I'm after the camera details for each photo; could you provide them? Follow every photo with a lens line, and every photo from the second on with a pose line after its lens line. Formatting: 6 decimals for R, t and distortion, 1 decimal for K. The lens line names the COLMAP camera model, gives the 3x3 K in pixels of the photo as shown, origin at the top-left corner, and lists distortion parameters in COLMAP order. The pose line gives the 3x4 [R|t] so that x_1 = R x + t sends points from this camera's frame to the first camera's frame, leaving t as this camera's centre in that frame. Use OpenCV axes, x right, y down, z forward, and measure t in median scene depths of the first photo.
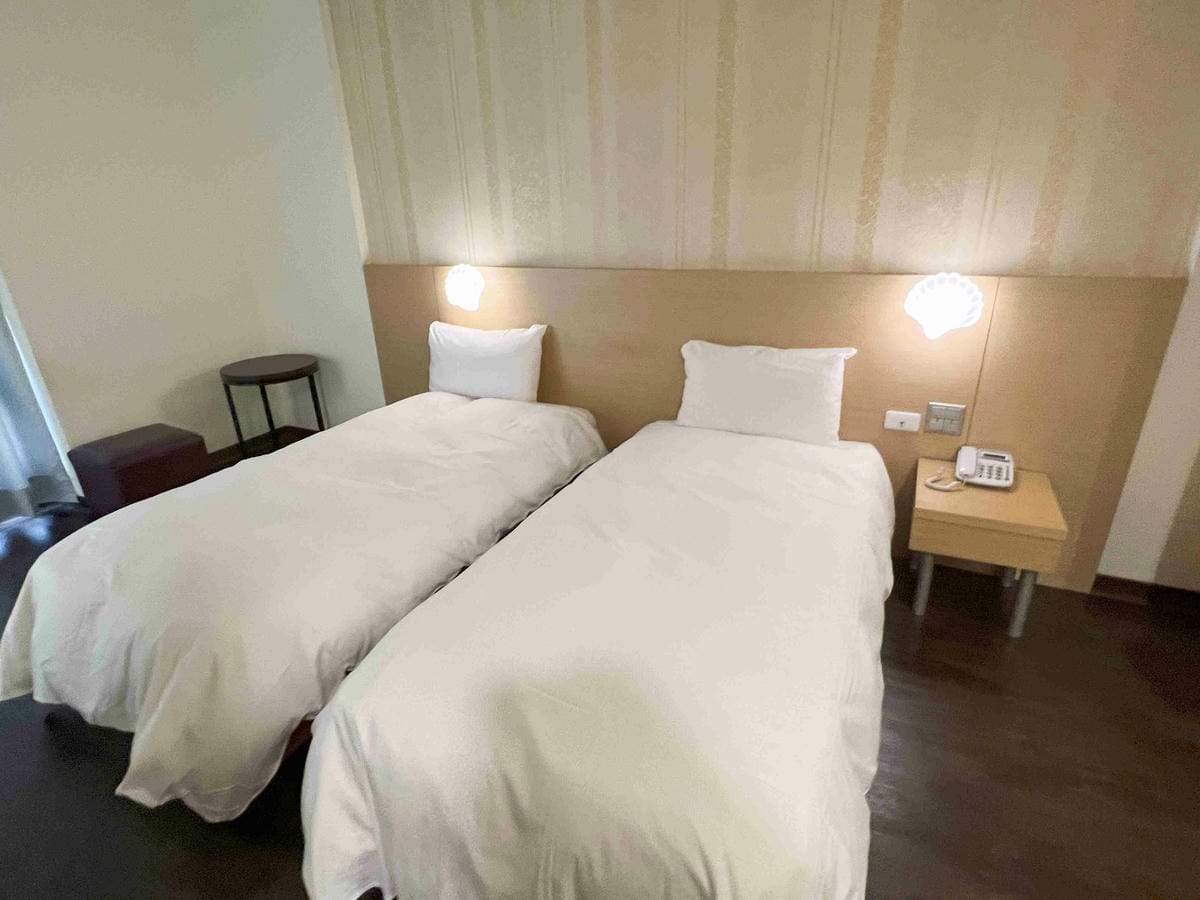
lens RADIAL K [[624.4, 0, 601.0], [0, 624.4, 450.4], [0, 0, 1]] dist [-0.006500, -0.000214]
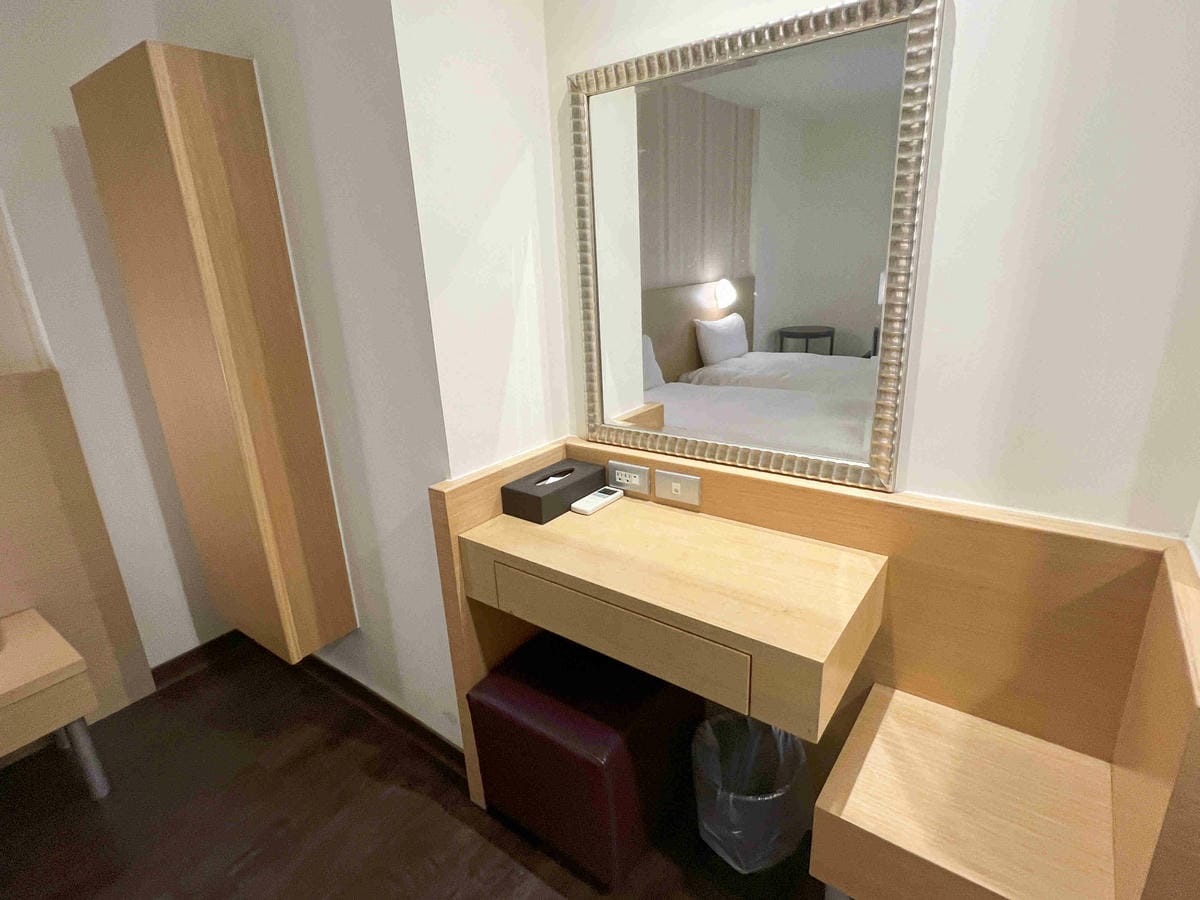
lens RADIAL K [[624.4, 0, 606.1], [0, 624.4, 446.1], [0, 0, 1]] dist [-0.006500, -0.000214]
pose [[0.168531, -0.271962, 0.947435, 0.098985], [0.406798, 0.894700, 0.184463, 0.001019], [-0.897838, 0.354327, 0.261419, 0.006646]]
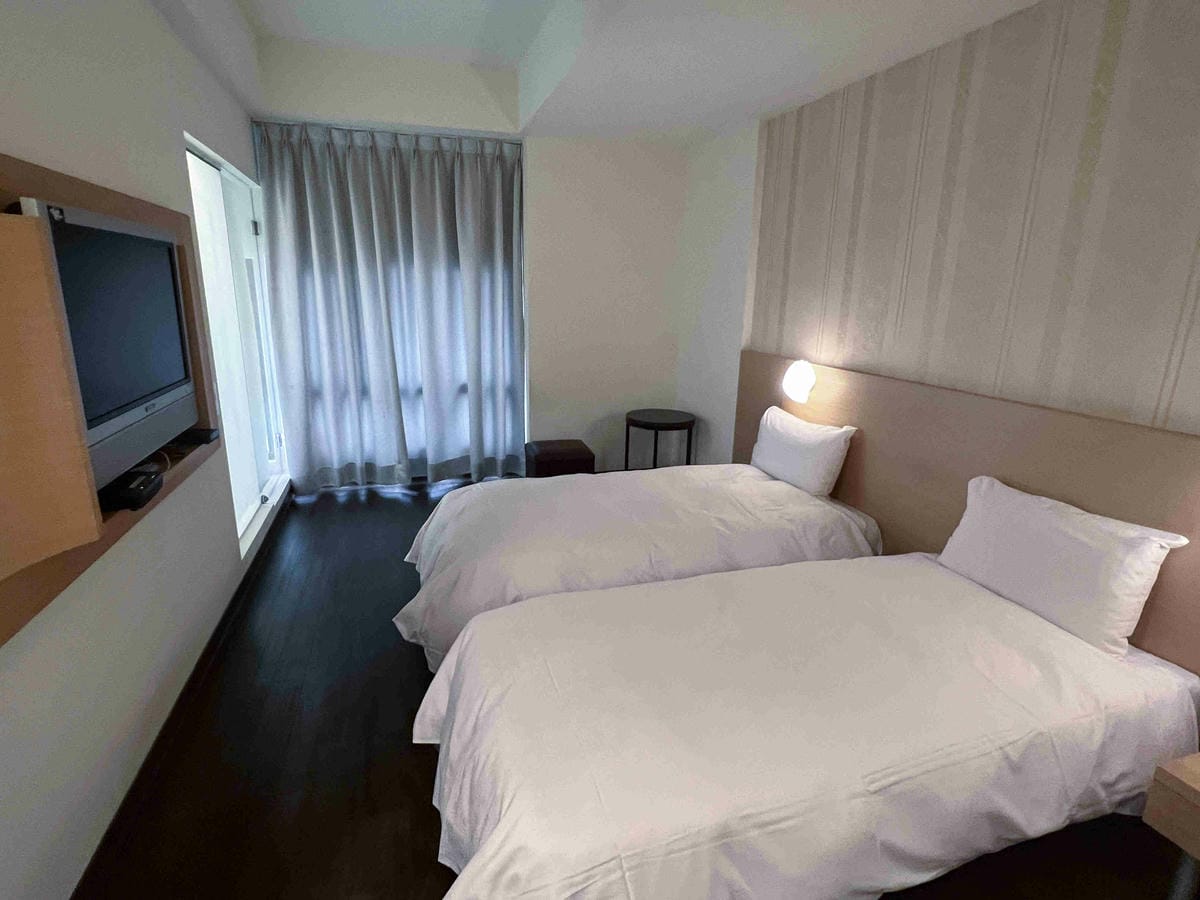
lens RADIAL K [[624.4, 0, 593.9], [0, 624.4, 450.6], [0, 0, 1]] dist [-0.006500, -0.000214]
pose [[0.693828, 0.226972, -0.683437, 0.373102], [-0.309582, 0.950872, 0.001499, -0.042863], [0.650201, 0.210540, 0.730008, -0.009157]]
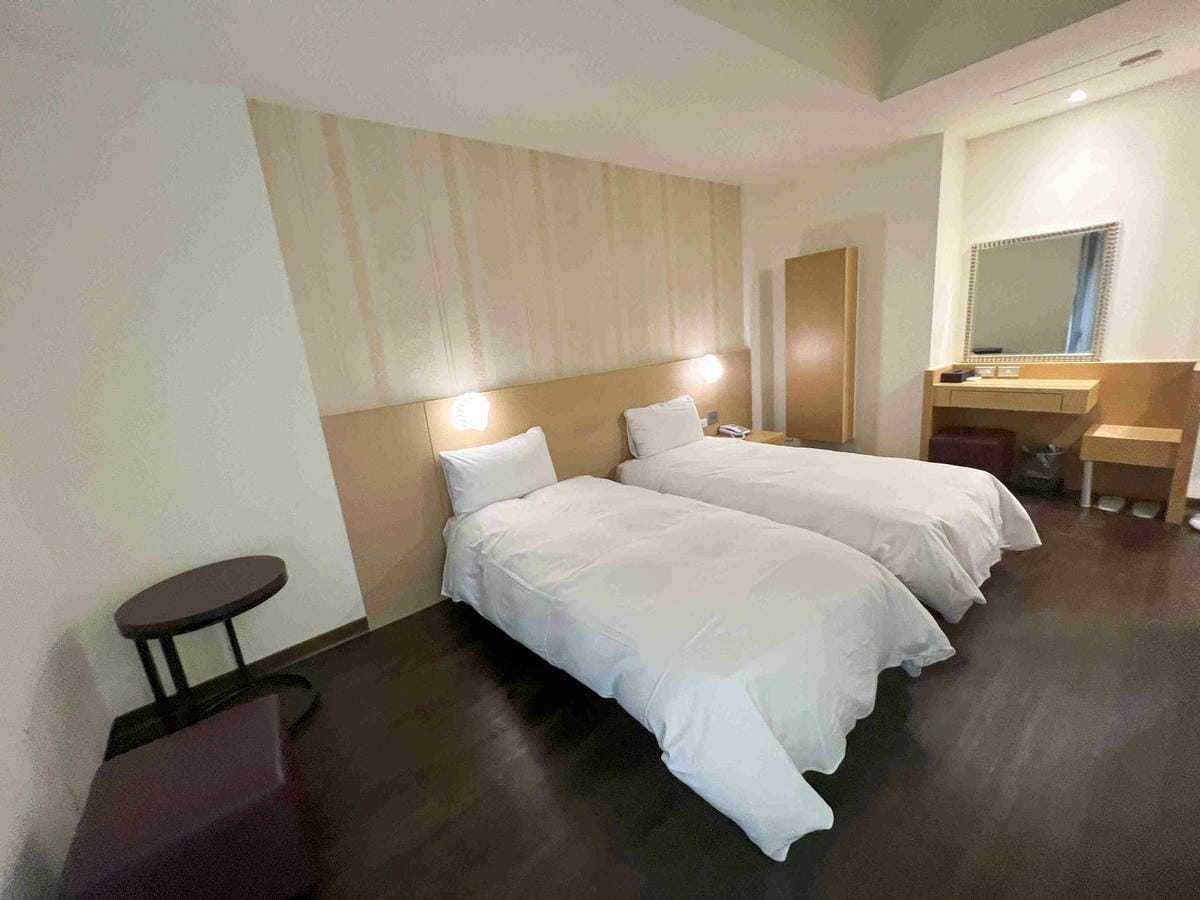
lens RADIAL K [[484.4, 0, 601.0], [0, 484.4, 451.5], [0, 0, 1]] dist [0.001107, 0.000233]
pose [[0.402098, -0.226814, 0.887059, -1.128118], [0.411187, 0.910370, 0.046386, -0.170688], [-0.818072, 0.346095, 0.459321, 0.518281]]
